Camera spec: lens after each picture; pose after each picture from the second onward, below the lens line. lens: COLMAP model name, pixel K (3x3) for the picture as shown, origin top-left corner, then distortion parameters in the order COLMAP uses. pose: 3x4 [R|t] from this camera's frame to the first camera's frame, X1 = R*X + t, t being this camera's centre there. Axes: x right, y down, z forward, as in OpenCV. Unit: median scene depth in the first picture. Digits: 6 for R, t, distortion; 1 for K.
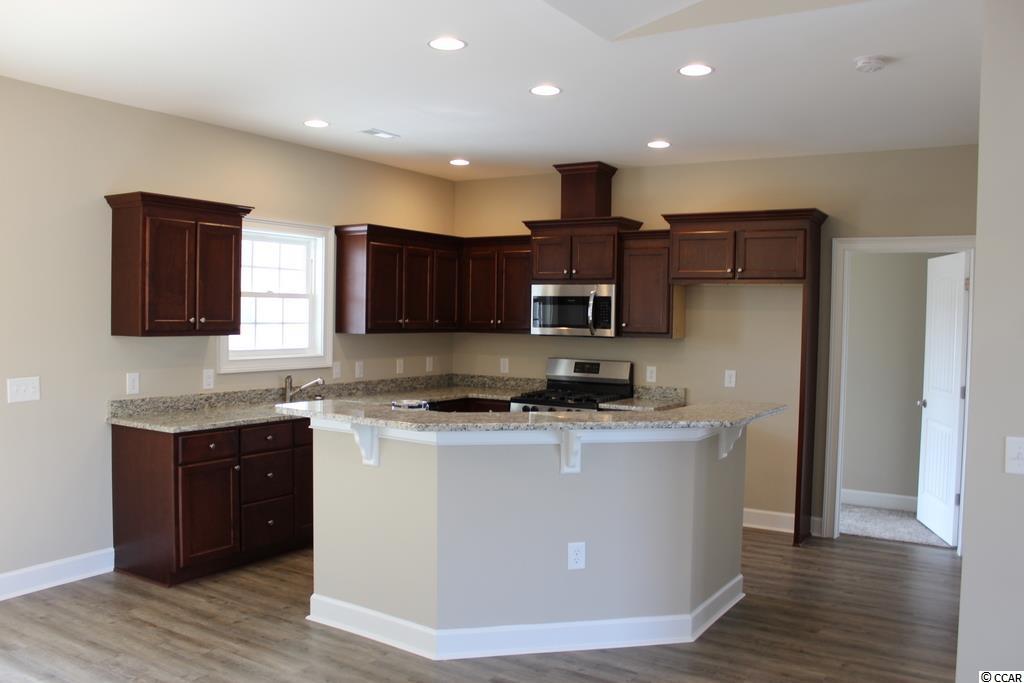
lens RADIAL K [[858.4, 0, 510.7], [0, 858.4, 341.7], [0, 0, 1]] dist [-0.114756, 0.043907]
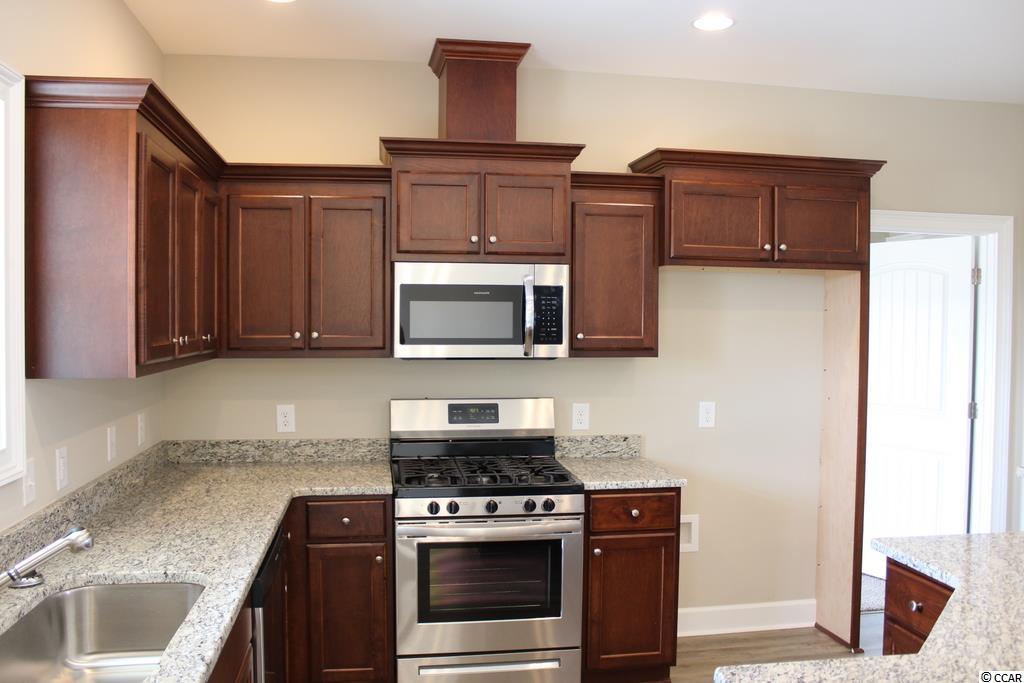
lens RADIAL K [[858.4, 0, 513.1], [0, 858.4, 342.9], [0, 0, 1]] dist [-0.114756, 0.043907]
pose [[0.753406, -0.029412, 0.656898, -0.283394], [0.027016, 0.999540, 0.013768, -0.024808], [-0.657001, 0.007374, 0.753854, 0.614069]]
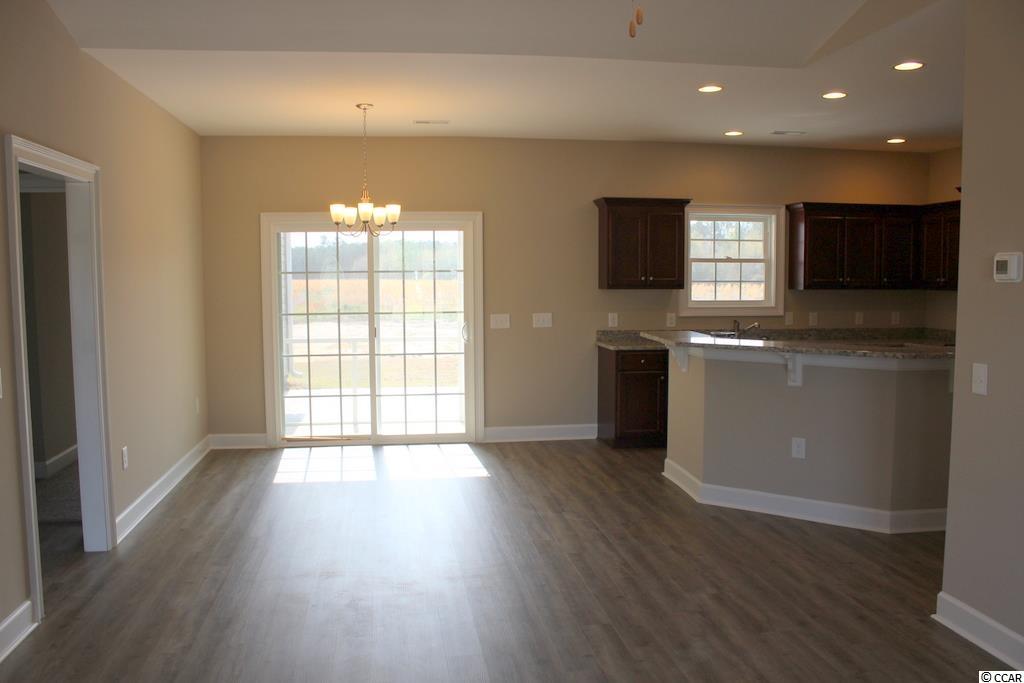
lens RADIAL K [[858.4, 0, 507.3], [0, 858.4, 343.5], [0, 0, 1]] dist [-0.114756, 0.043907]
pose [[0.656239, 0.043700, -0.753287, 0.479457], [-0.012549, 0.998816, 0.047011, 0.016723], [0.754449, -0.021397, 0.656010, -0.141621]]
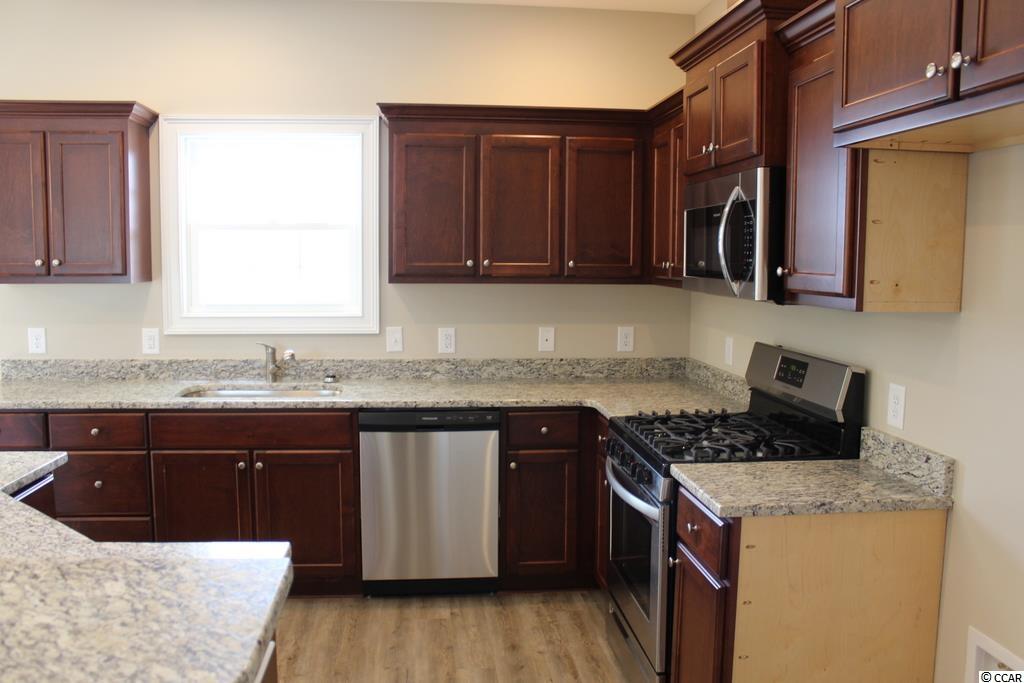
lens RADIAL K [[858.4, 0, 489.4], [0, 858.4, 348.4], [0, 0, 1]] dist [-0.114756, 0.043907]
pose [[0.588971, 0.073082, -0.804843, 0.371931], [-0.019881, 0.996912, 0.075973, -0.010961], [0.807909, -0.028745, 0.588605, 0.689318]]
